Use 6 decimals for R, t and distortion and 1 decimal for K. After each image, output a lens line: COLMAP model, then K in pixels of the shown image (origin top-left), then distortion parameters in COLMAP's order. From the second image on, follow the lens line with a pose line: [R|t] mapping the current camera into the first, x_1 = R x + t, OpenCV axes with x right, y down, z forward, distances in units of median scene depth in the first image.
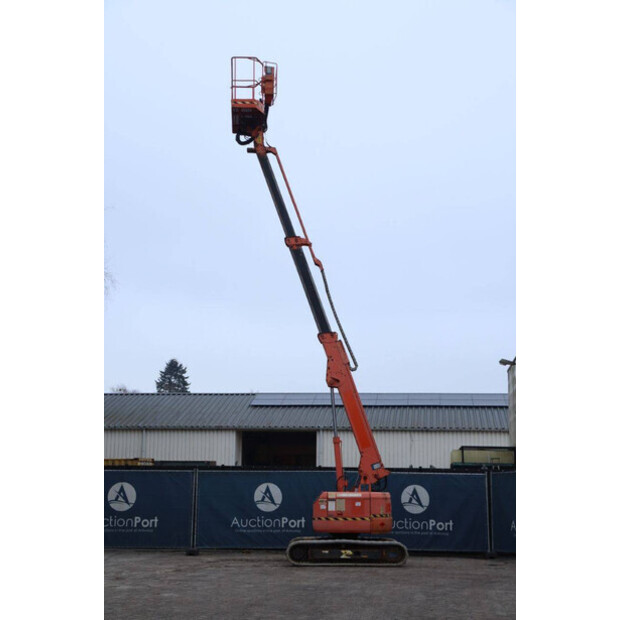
lens RADIAL K [[939.4, 0, 316.1], [0, 939.4, 308.1], [0, 0, 1]] dist [0.129412, 0.000000]
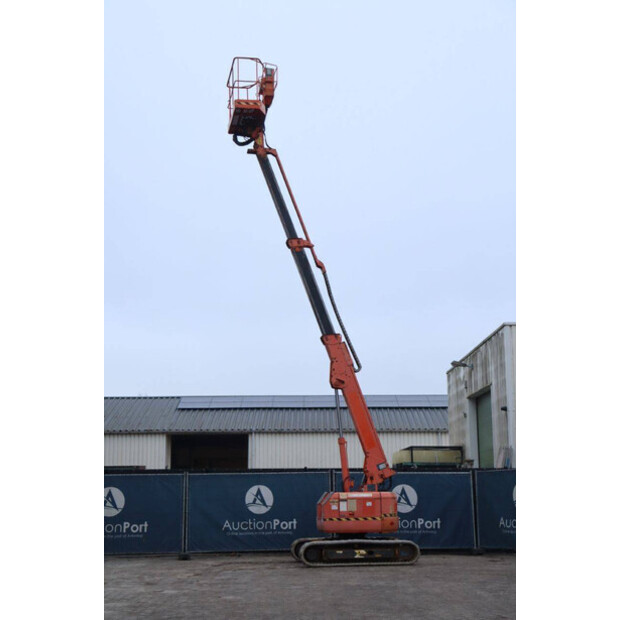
lens RADIAL K [[939.4, 0, 312.8], [0, 939.4, 309.3], [0, 0, 1]] dist [0.129412, 0.000000]
pose [[0.992349, 0.005458, 0.123346, -0.129126], [-0.005250, 0.999984, -0.002006, 0.001224], [-0.123355, 0.001343, 0.992362, 0.003403]]
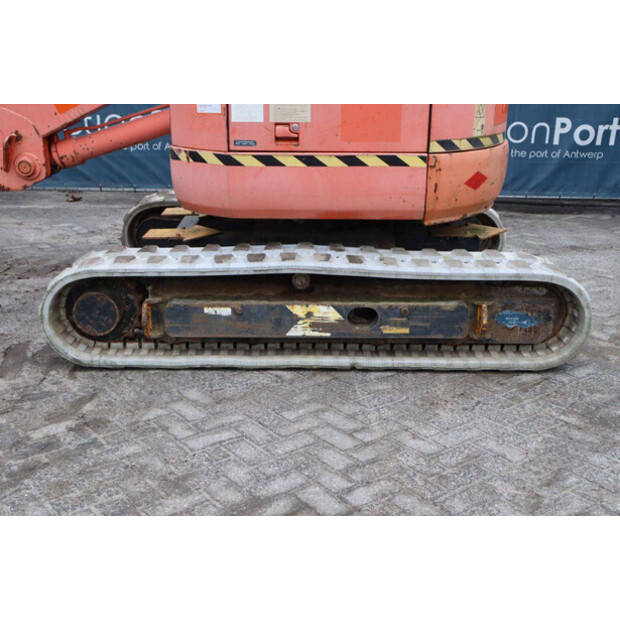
lens RADIAL K [[794.0, 0, 309.2], [0, 794.0, 310.5], [0, 0, 1]] dist [0.044208, 0.000000]
pose [[0.999973, 0.006730, -0.002970, 0.028342], [-0.004413, 0.871898, 0.489667, 0.149390], [0.005885, -0.489641, 0.871904, 0.752080]]
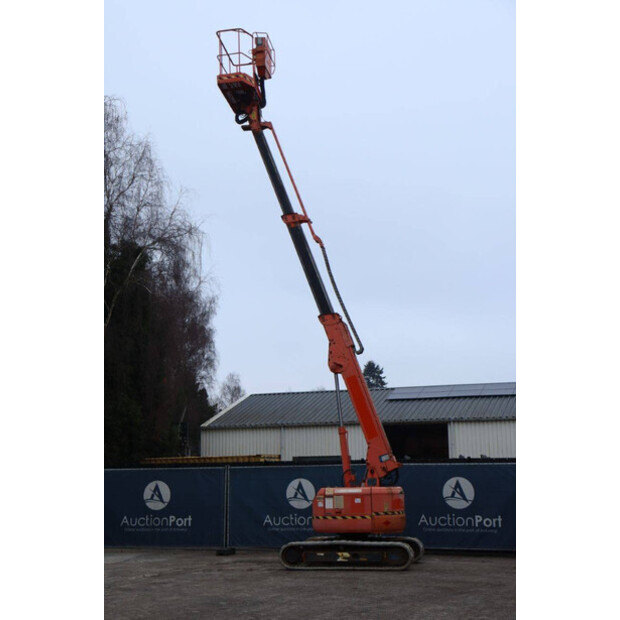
lens RADIAL K [[873.0, 0, 311.8], [0, 873.0, 308.8], [0, 0, 1]] dist [0.089043, 0.000000]
pose [[0.970939, -0.067383, -0.229644, 0.188523], [0.066299, 0.997722, -0.012441, 0.029670], [0.229959, -0.003145, 0.973195, 0.162657]]
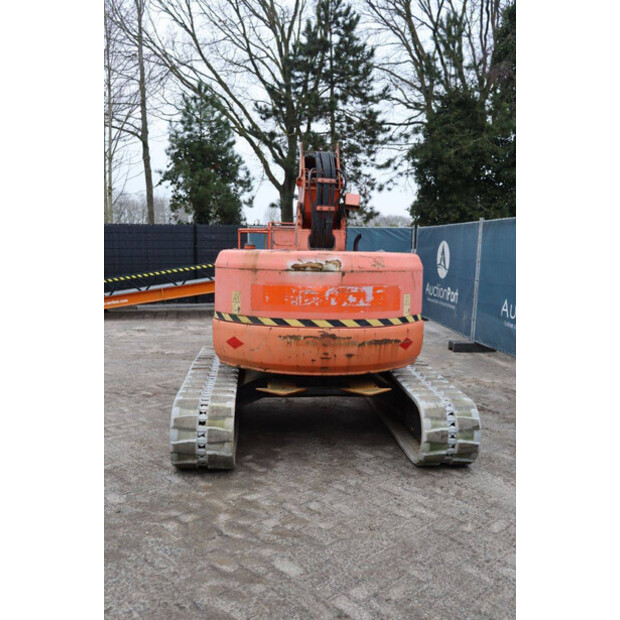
lens RADIAL K [[565.6, 0, 308.1], [0, 565.6, 307.9], [0, 0, 1]] dist [-0.097583, 0.000000]
pose [[0.079717, 0.095625, -0.992220, 0.249422], [0.174810, 0.978621, 0.108359, 0.182804], [0.981370, -0.182088, 0.061297, 0.933078]]
